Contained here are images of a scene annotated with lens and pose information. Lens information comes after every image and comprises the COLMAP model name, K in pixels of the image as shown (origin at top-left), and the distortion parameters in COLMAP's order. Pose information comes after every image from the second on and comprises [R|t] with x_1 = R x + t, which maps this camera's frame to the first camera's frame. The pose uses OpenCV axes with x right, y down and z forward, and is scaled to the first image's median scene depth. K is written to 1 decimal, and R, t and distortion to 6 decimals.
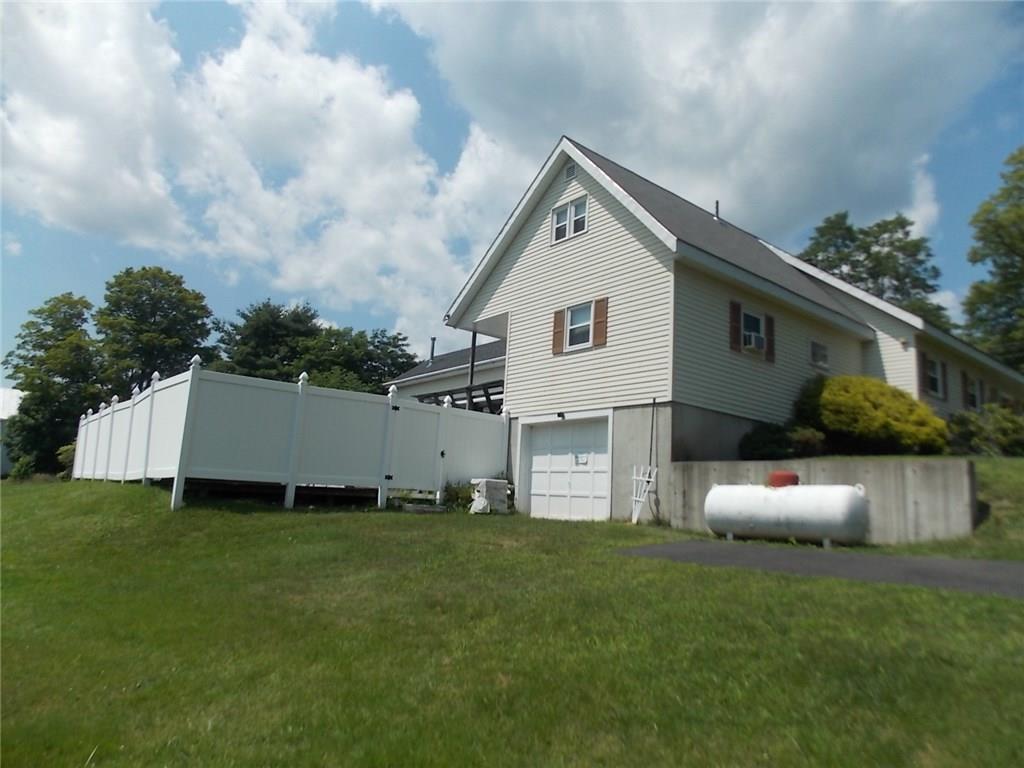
lens RADIAL K [[674.1, 0, 512.0], [0, 674.1, 384.0], [0, 0, 1]] dist [0.002267, -0.003130]
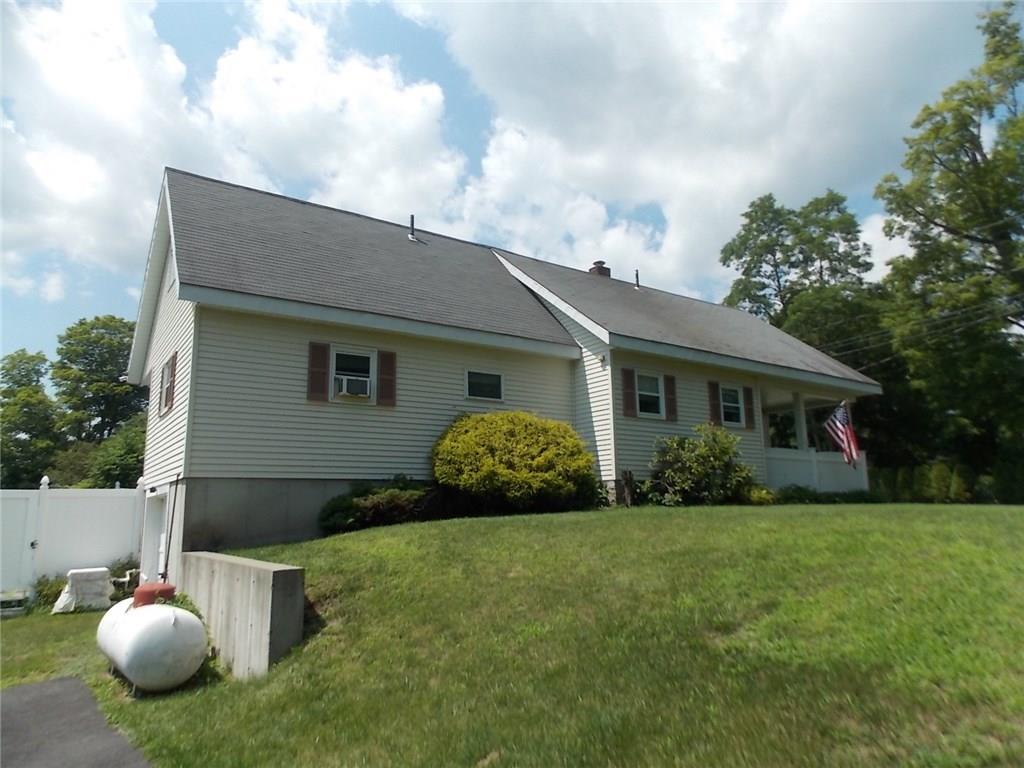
lens RADIAL K [[668.0, 0, 530.5], [0, 668.0, 386.8], [0, 0, 1]] dist [0.016758, -0.000578]
pose [[0.995324, -0.089616, -0.036046, 0.587607], [0.089474, 0.995974, -0.005560, -0.036113], [0.036399, 0.002309, 0.999335, 0.158596]]
